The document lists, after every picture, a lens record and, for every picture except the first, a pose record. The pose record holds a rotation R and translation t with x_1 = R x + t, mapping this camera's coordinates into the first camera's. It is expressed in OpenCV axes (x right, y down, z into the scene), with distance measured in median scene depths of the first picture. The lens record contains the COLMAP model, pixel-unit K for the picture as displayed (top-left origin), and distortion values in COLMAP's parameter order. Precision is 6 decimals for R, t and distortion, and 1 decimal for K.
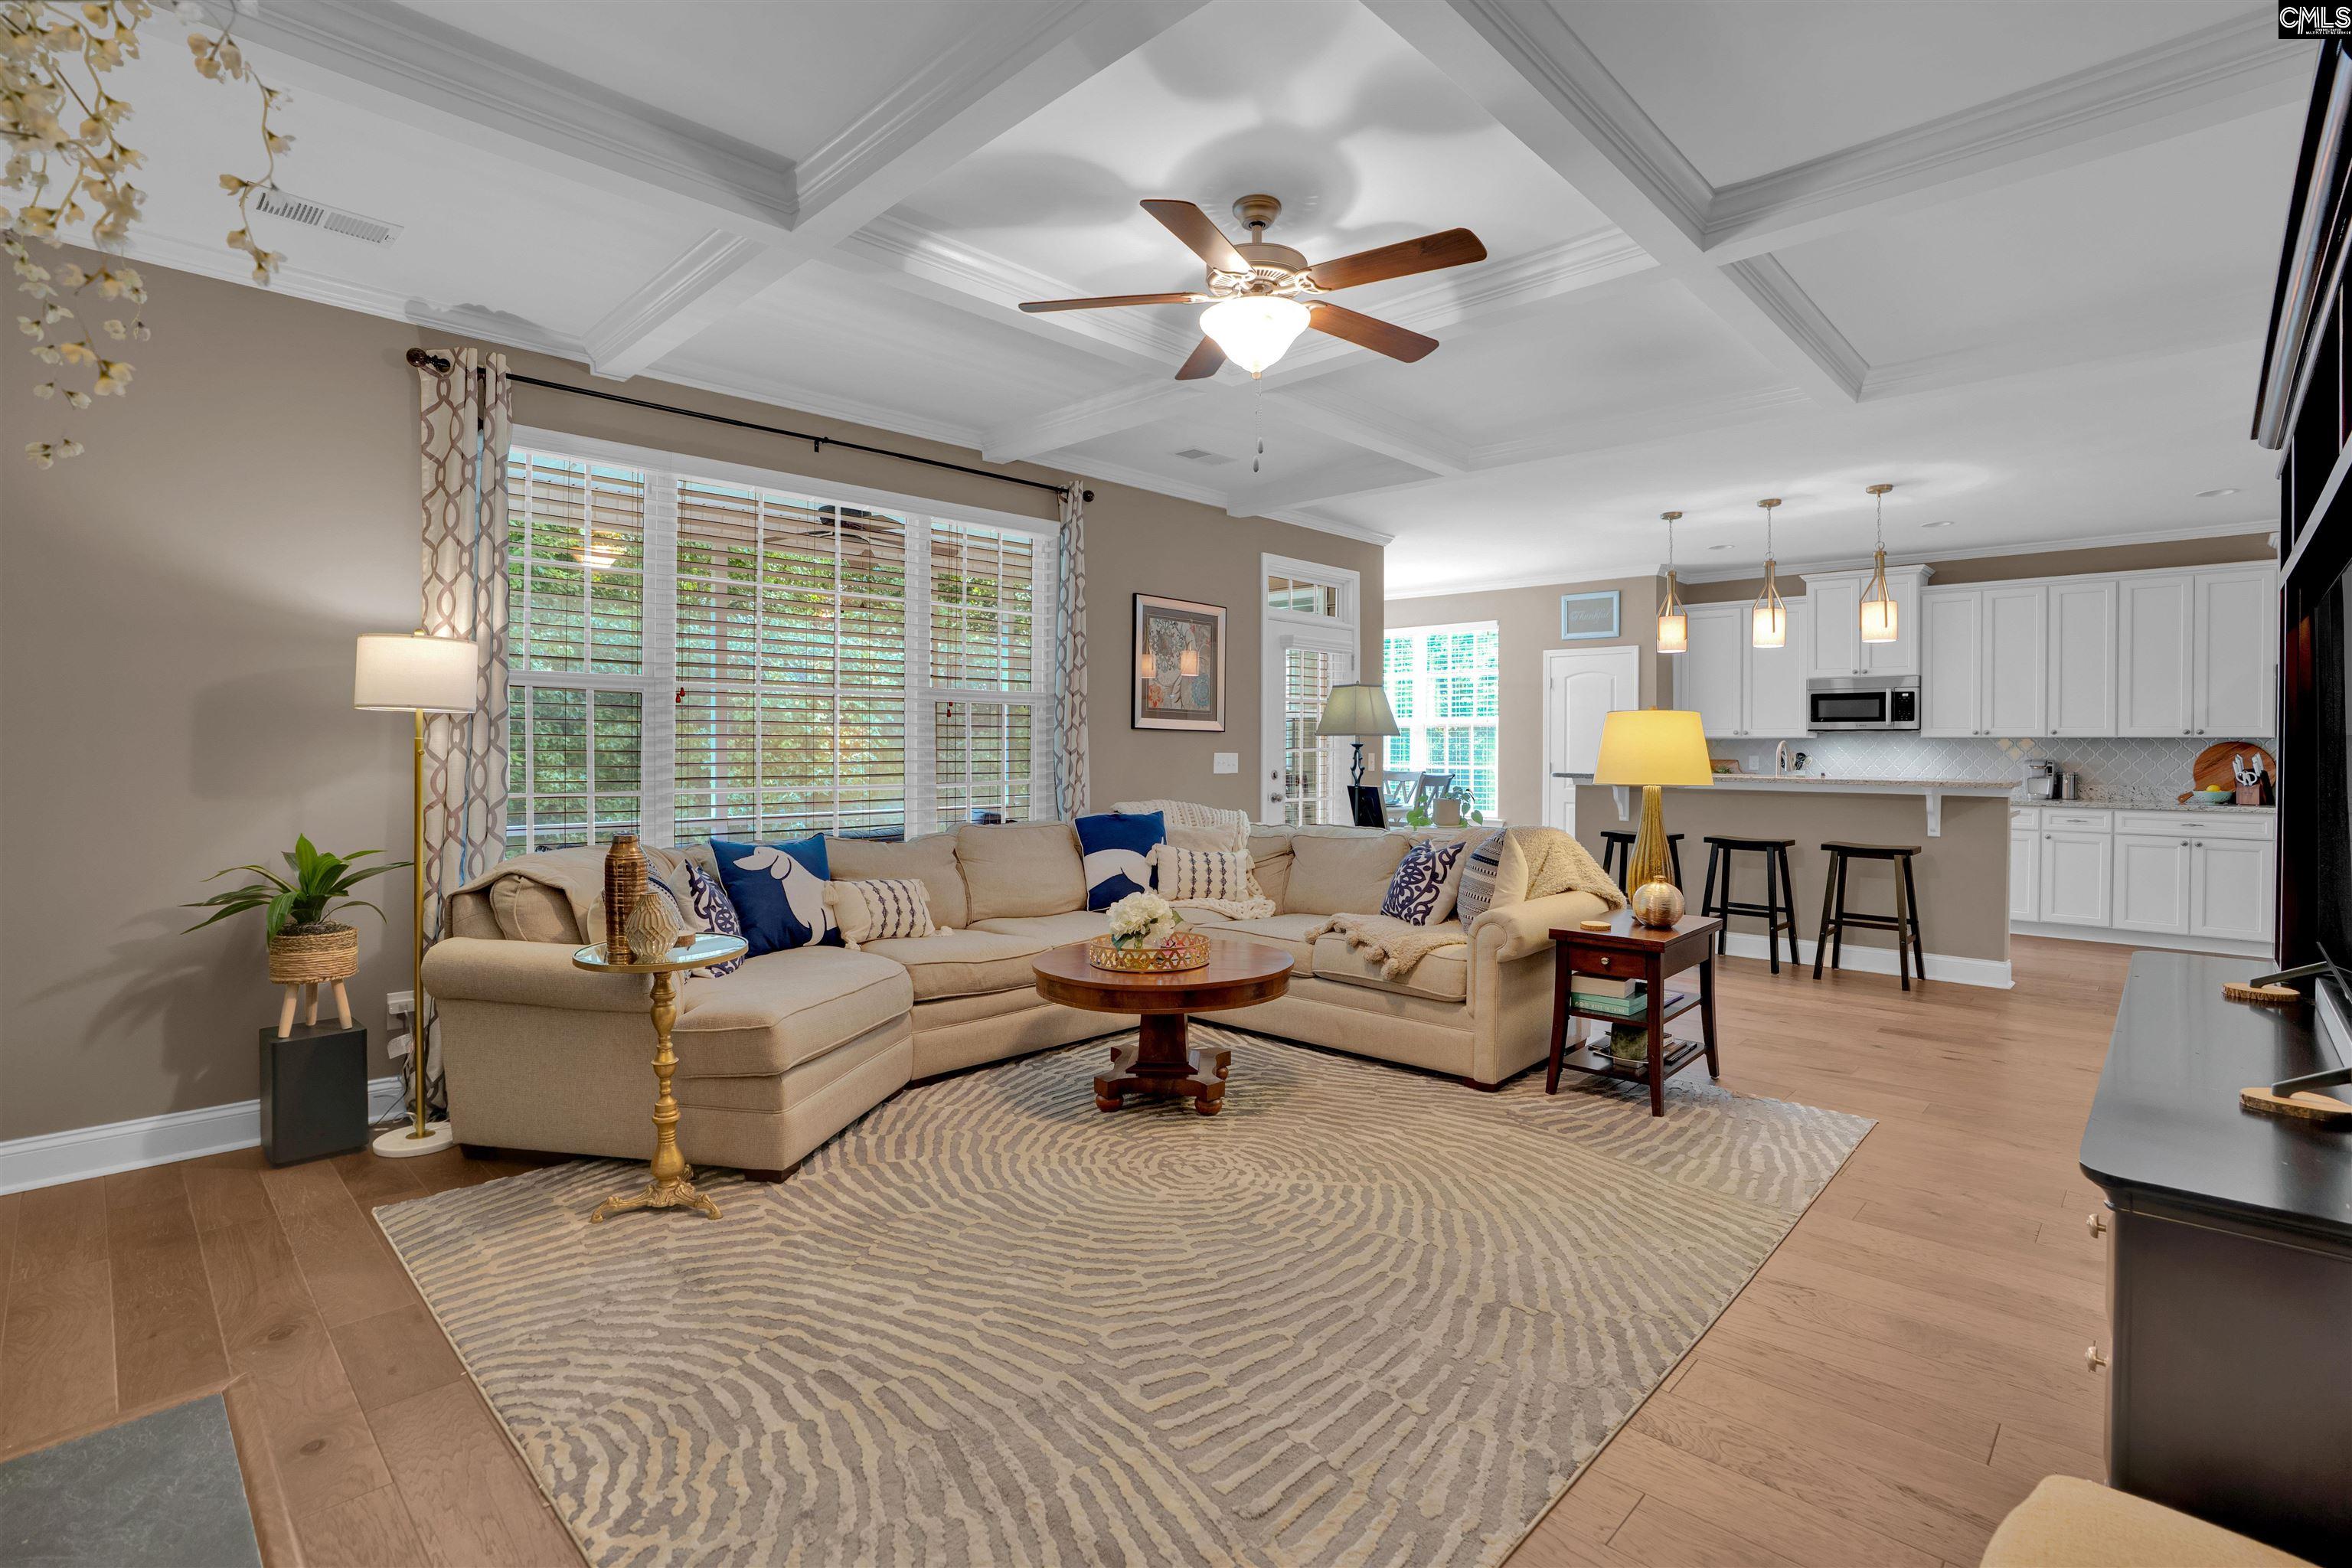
lens RADIAL K [[1114.8, 0, 1216.0], [0, 1114.8, 791.7], [0, 0, 1]] dist [-0.027746, -0.000224]
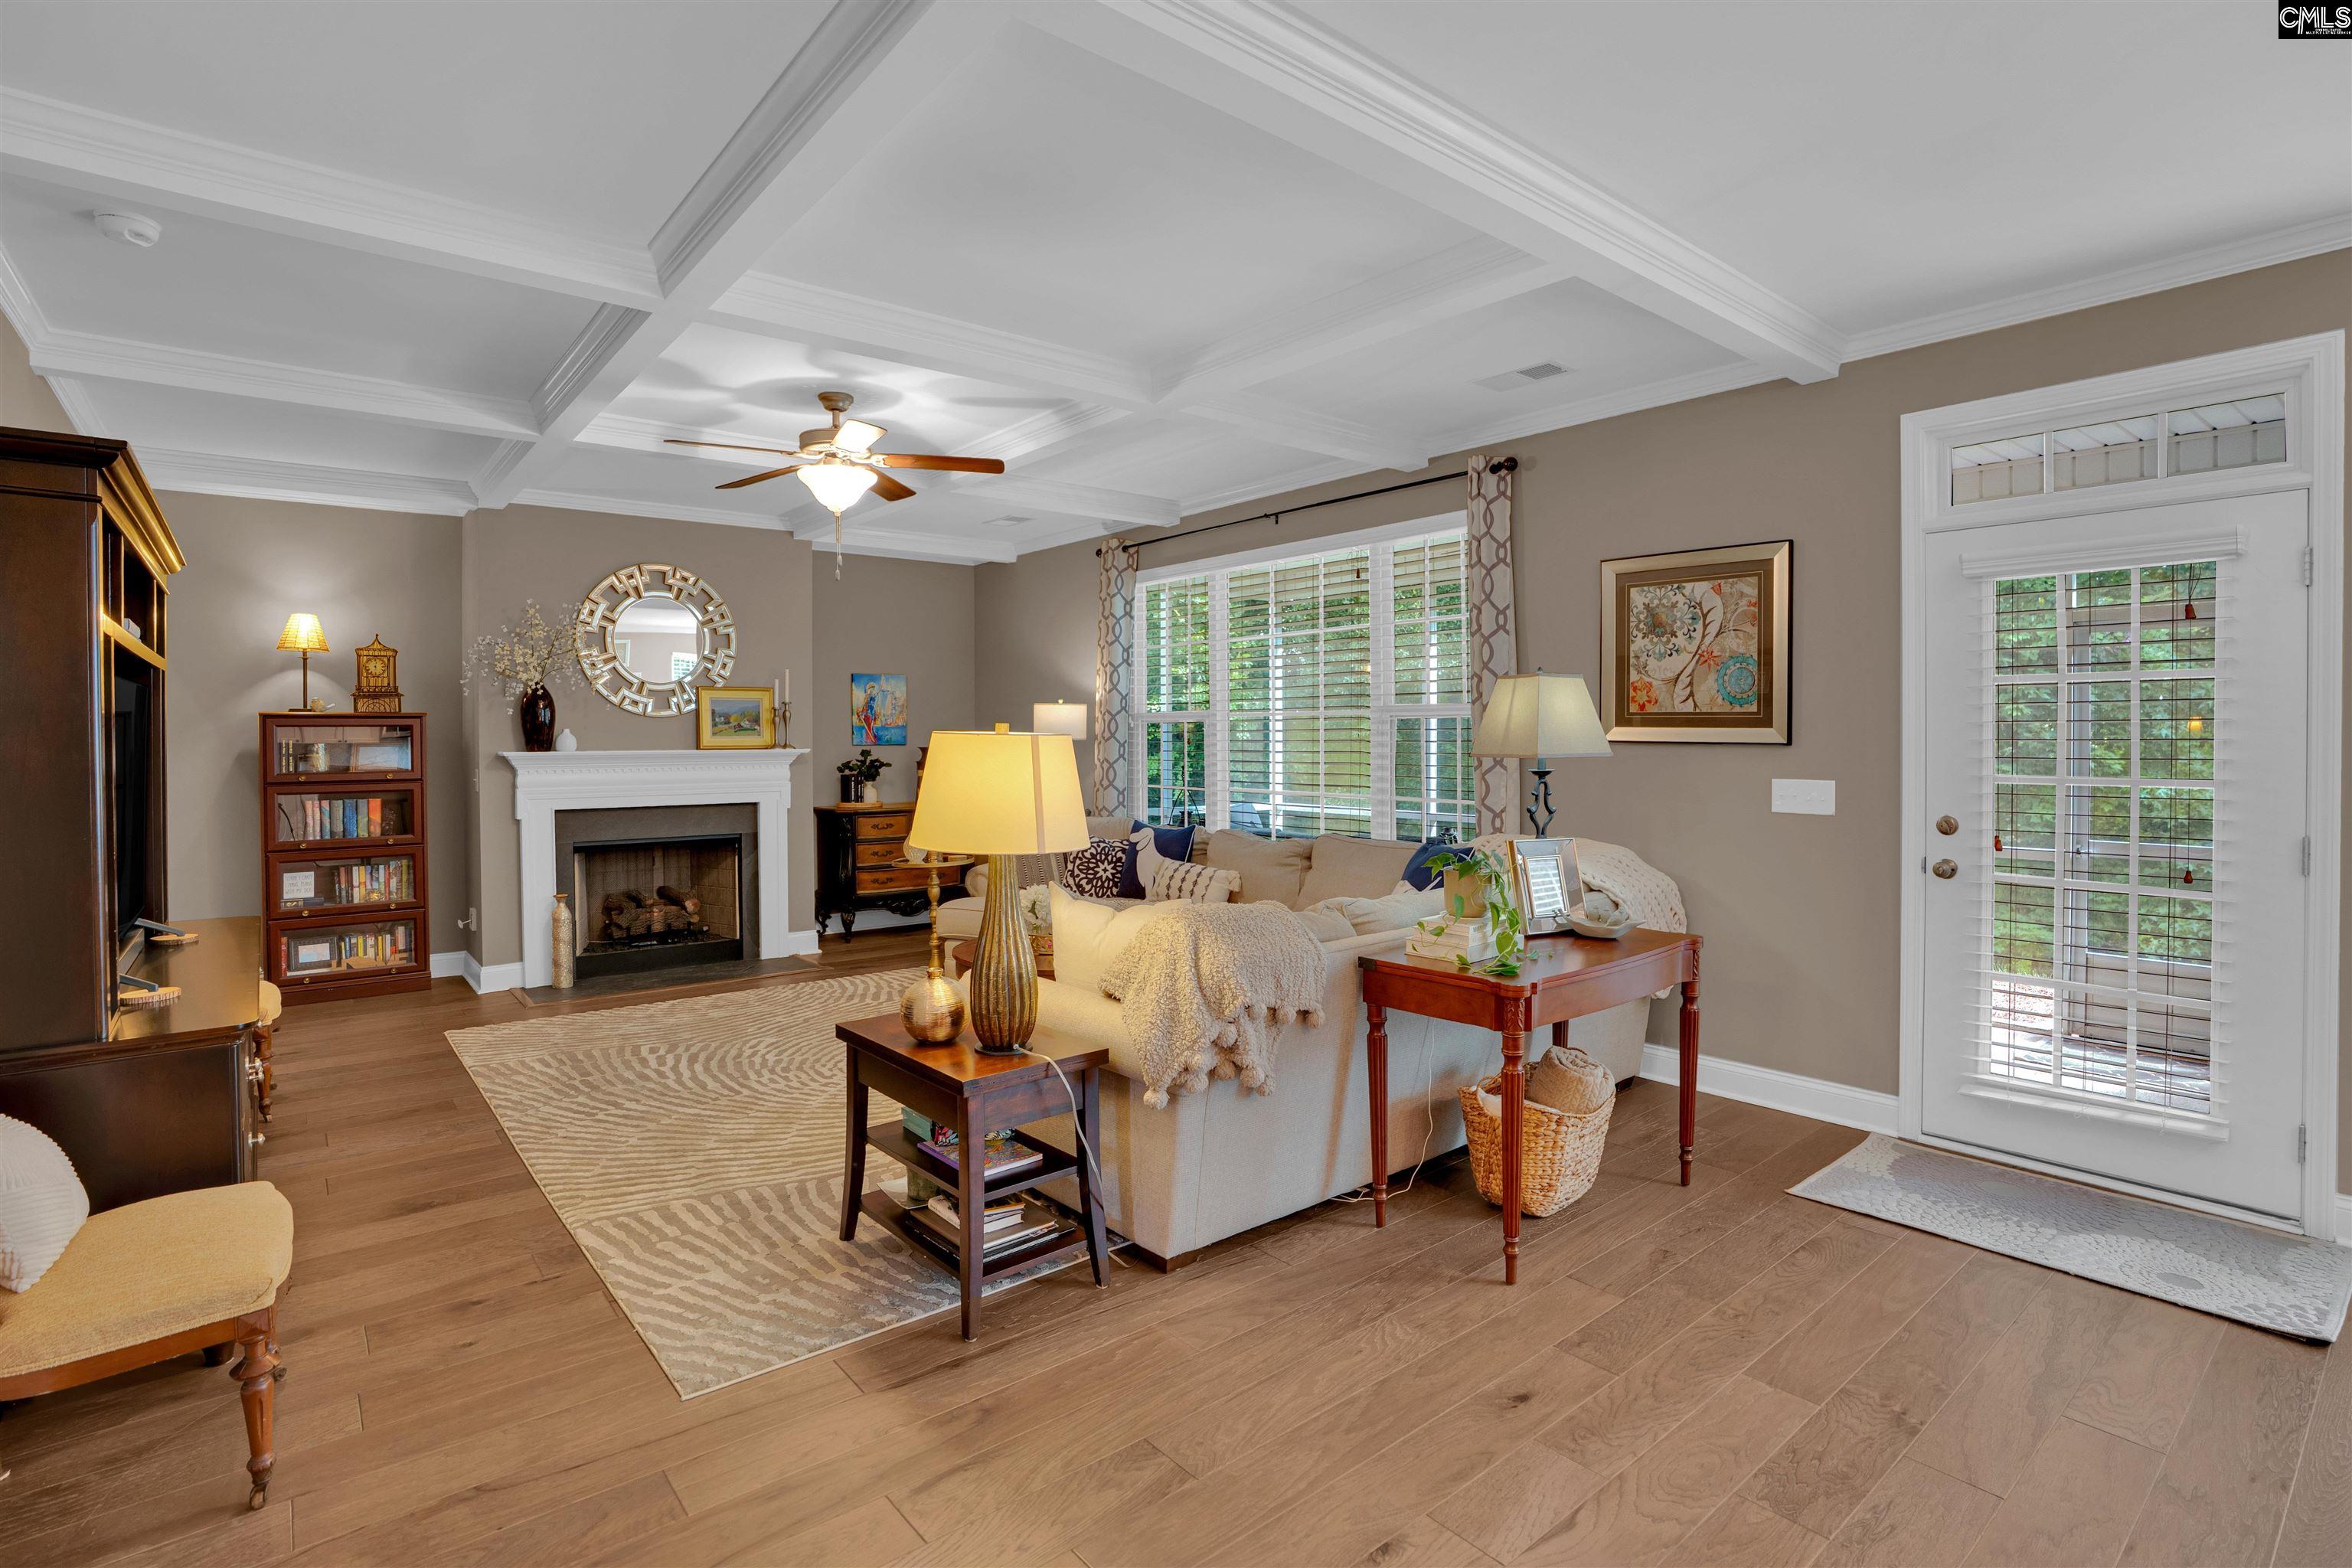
lens RADIAL K [[1118.7, 0, 1176.0], [0, 1118.7, 784.0], [0, 0, 1]] dist [-0.084797, 0.000066]
pose [[-0.135988, 0.049524, -0.989472, 0.702690], [-0.030953, 0.998050, 0.054208, -0.059292], [0.990227, 0.037999, -0.134190, 0.816640]]
